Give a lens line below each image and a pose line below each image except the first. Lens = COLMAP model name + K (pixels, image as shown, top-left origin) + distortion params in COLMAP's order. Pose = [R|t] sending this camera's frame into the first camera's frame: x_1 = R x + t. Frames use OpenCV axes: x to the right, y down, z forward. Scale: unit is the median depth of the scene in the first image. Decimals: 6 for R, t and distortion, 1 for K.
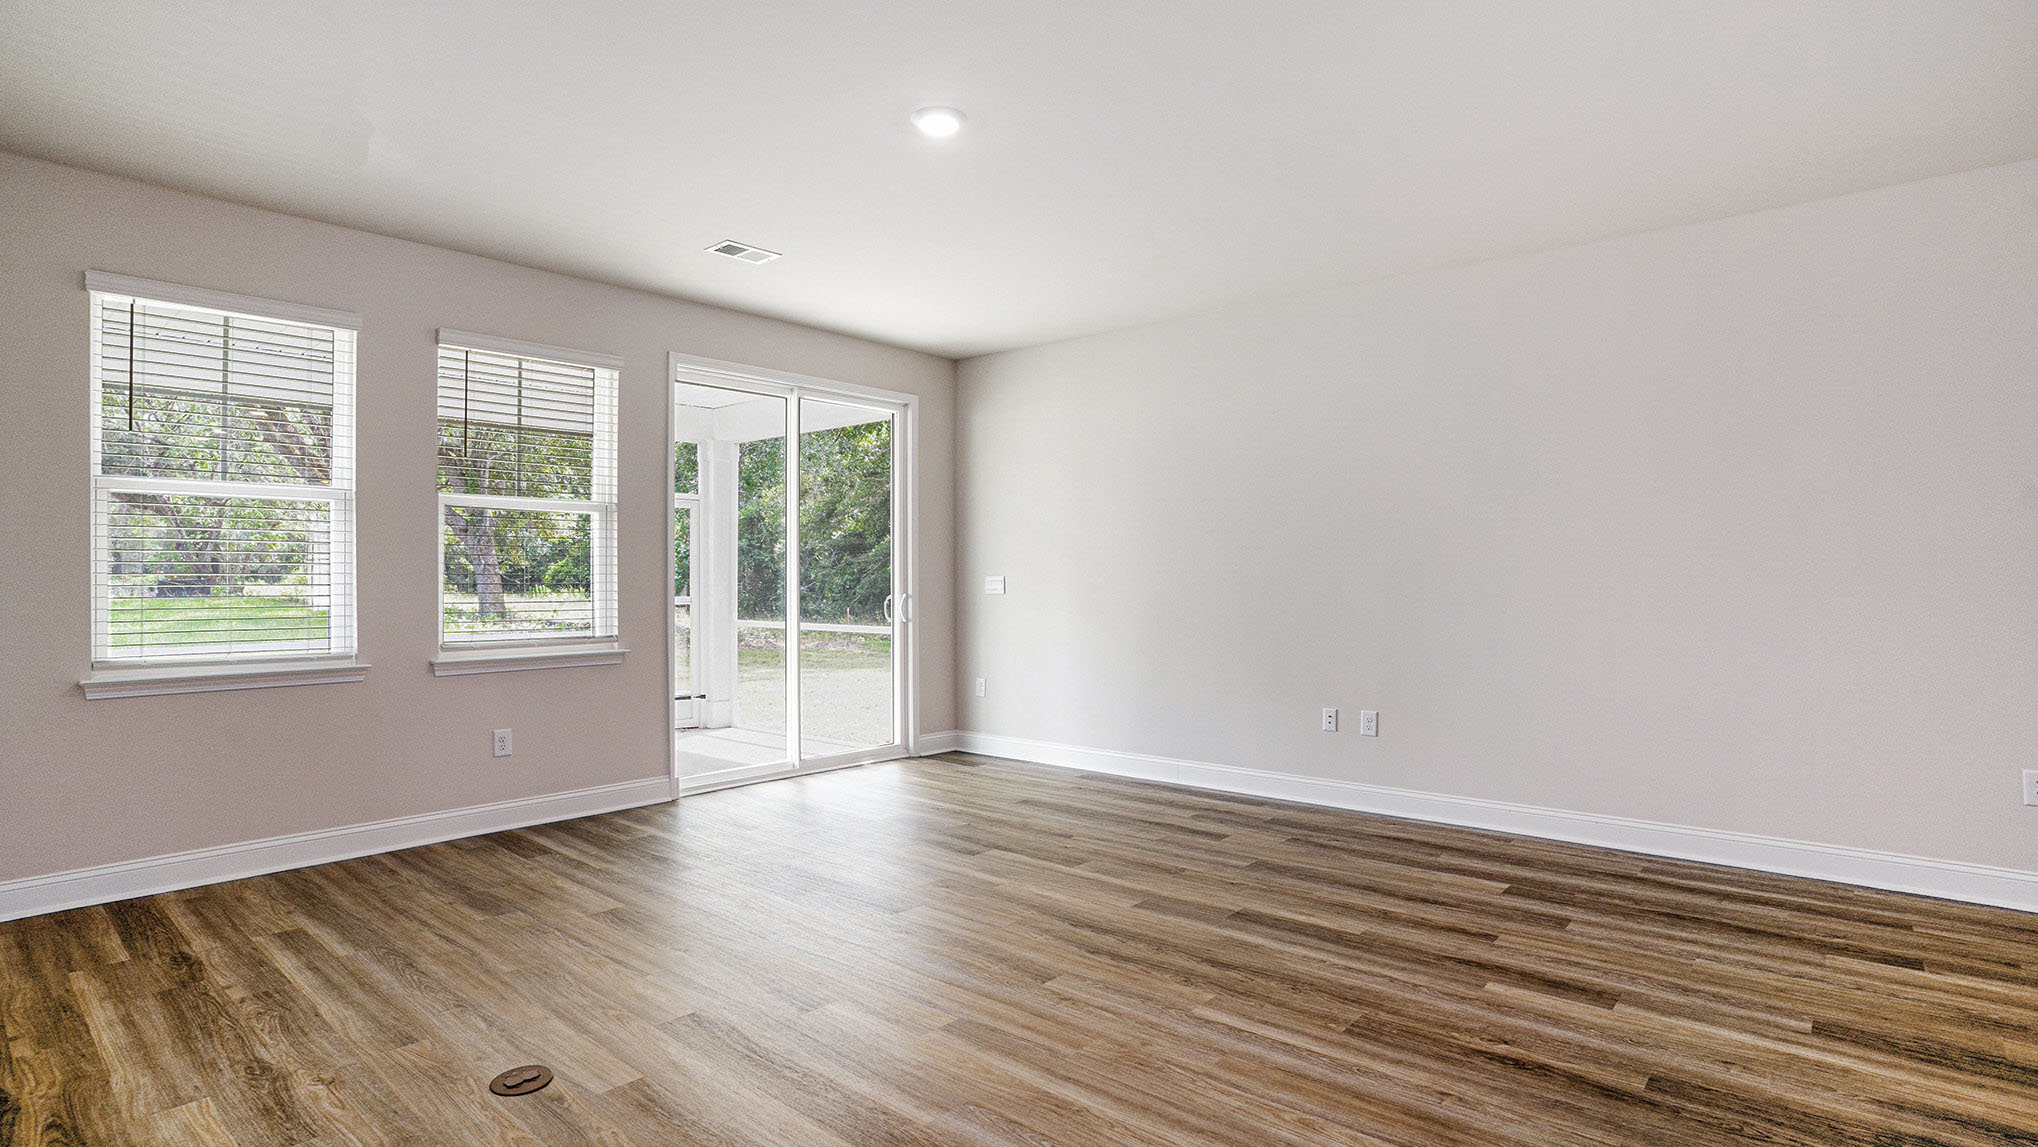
lens RADIAL K [[1006.1, 0, 1015.3], [0, 1006.1, 577.4], [0, 0, 1]] dist [-0.065931, 0.025950]
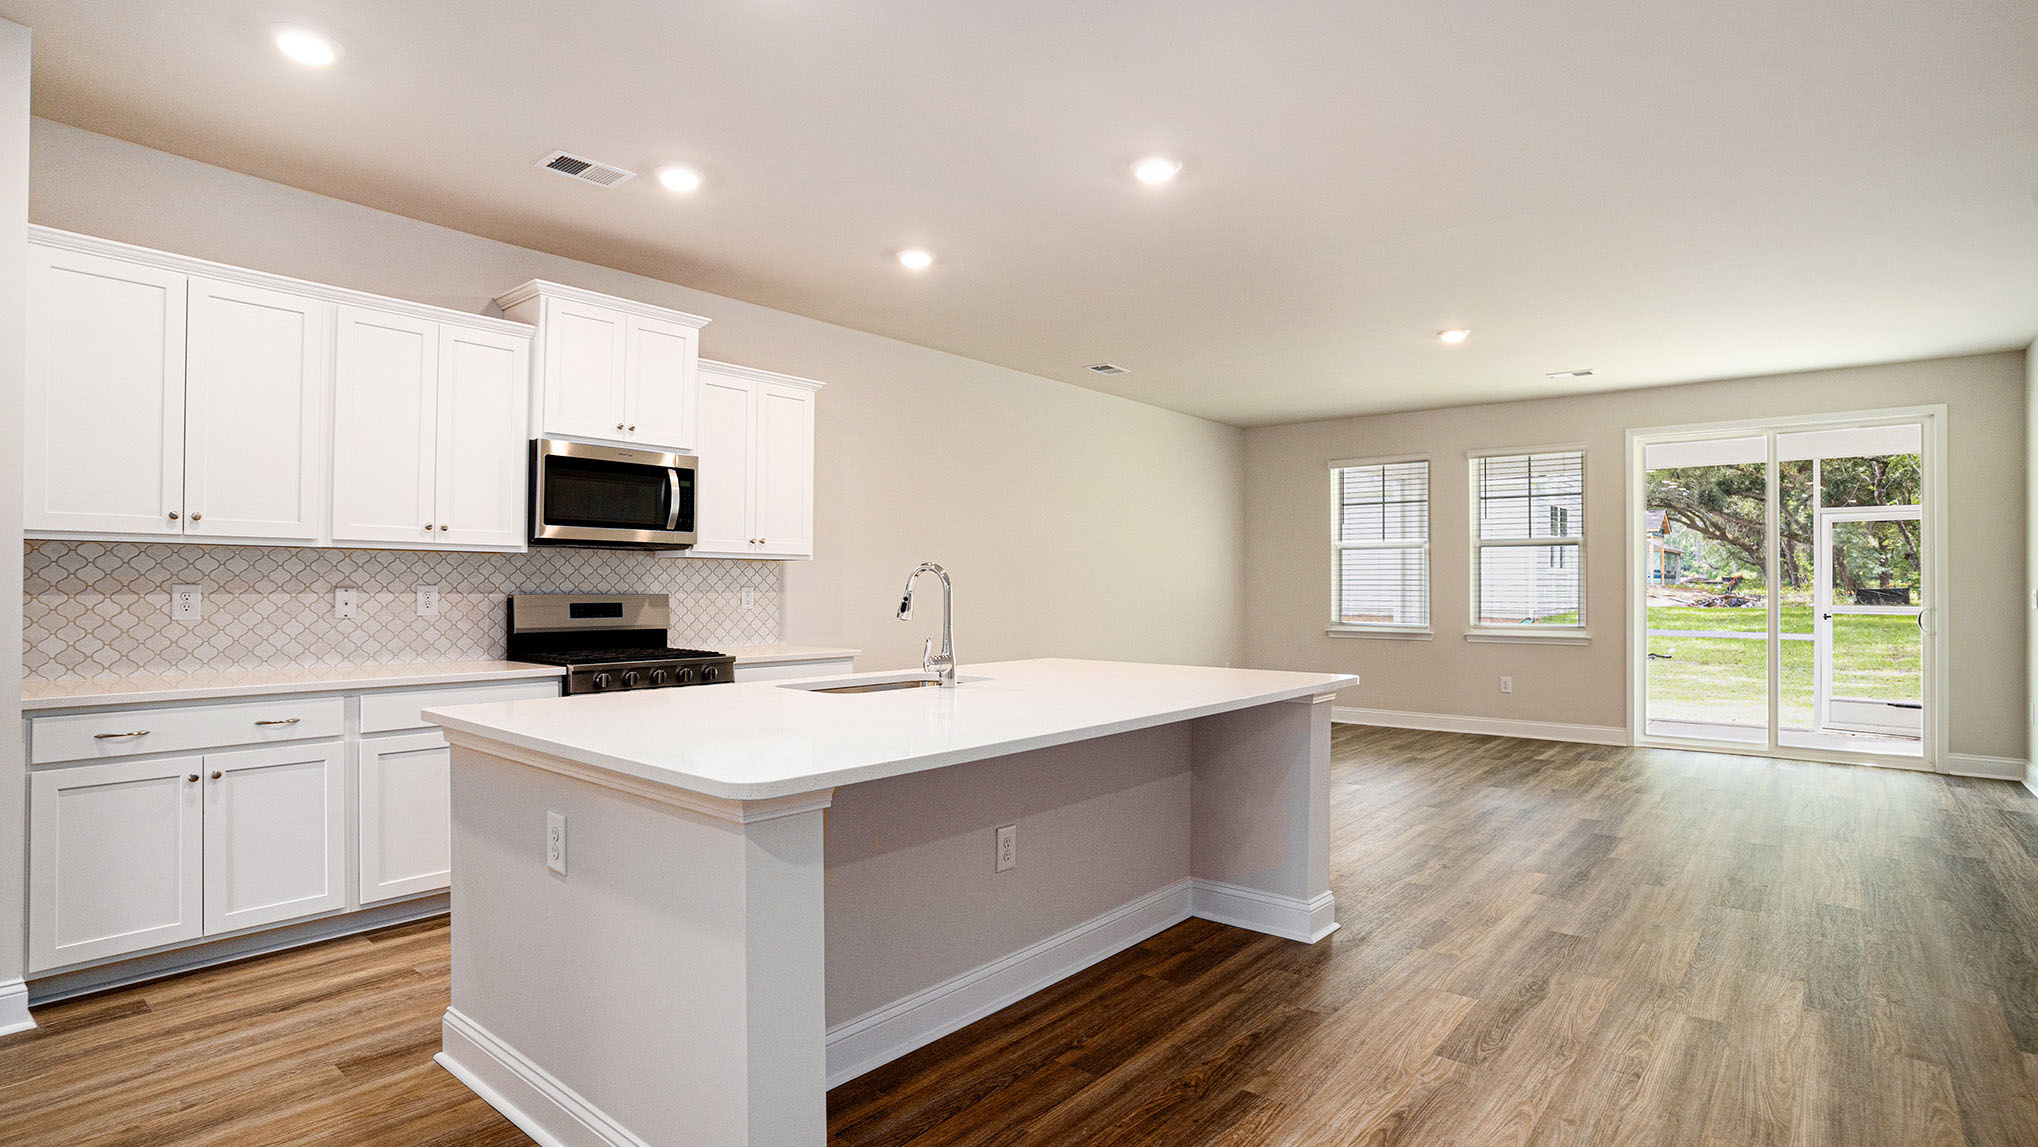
lens RADIAL K [[1006.1, 0, 1015.3], [0, 1006.1, 577.4], [0, 0, 1]] dist [-0.065931, 0.025950]
pose [[0.019878, -0.008294, -0.999768, 1.800624], [0.001084, 0.999965, -0.008275, -0.006218], [0.999802, -0.000919, 0.019887, 0.193729]]
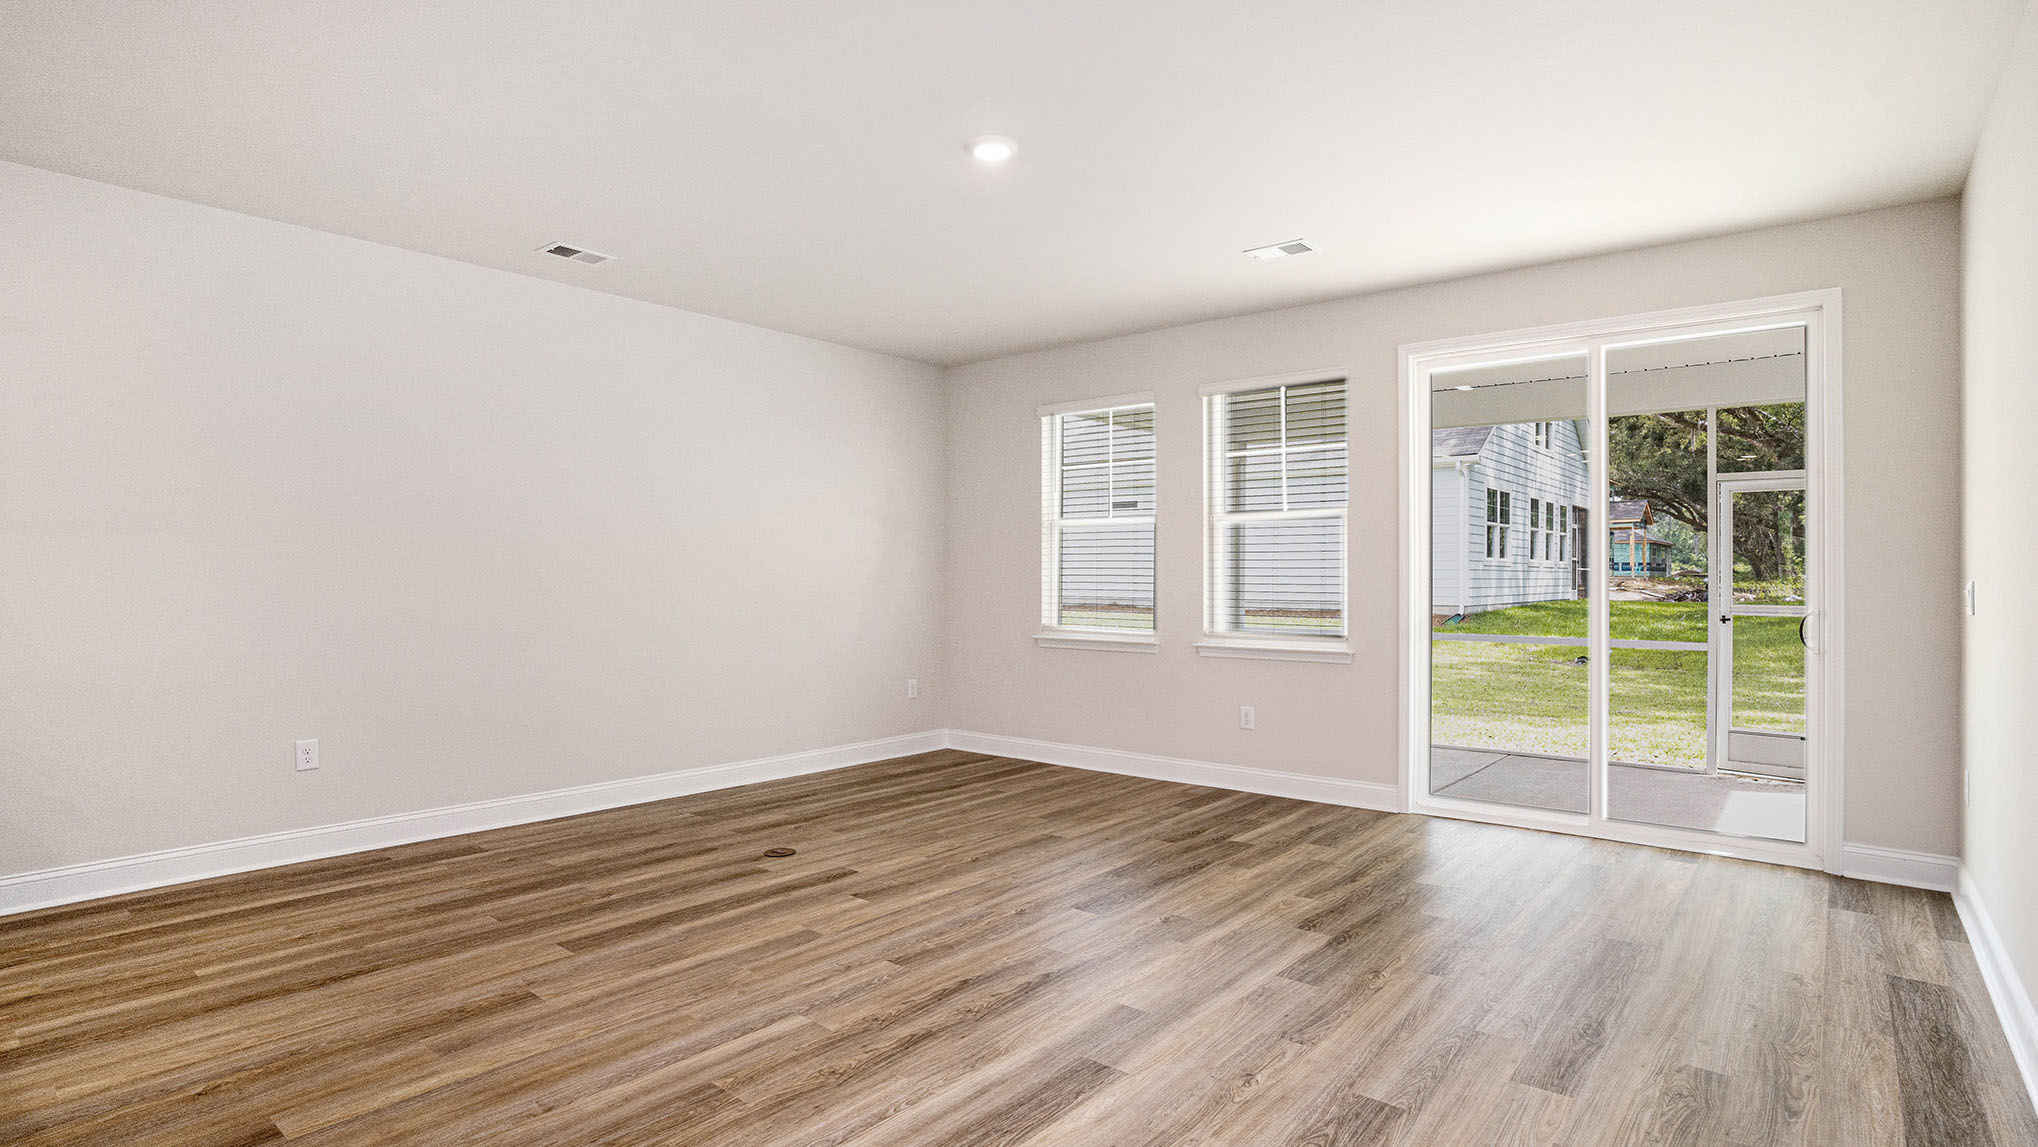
lens RADIAL K [[1006.1, 0, 1015.3], [0, 1006.1, 577.4], [0, 0, 1]] dist [-0.065931, 0.025950]
pose [[0.021213, 0.000076, -0.999775, 1.063060], [-0.000519, 1.000000, 0.000065, -0.003070], [0.999775, 0.000518, 0.021213, 1.078424]]
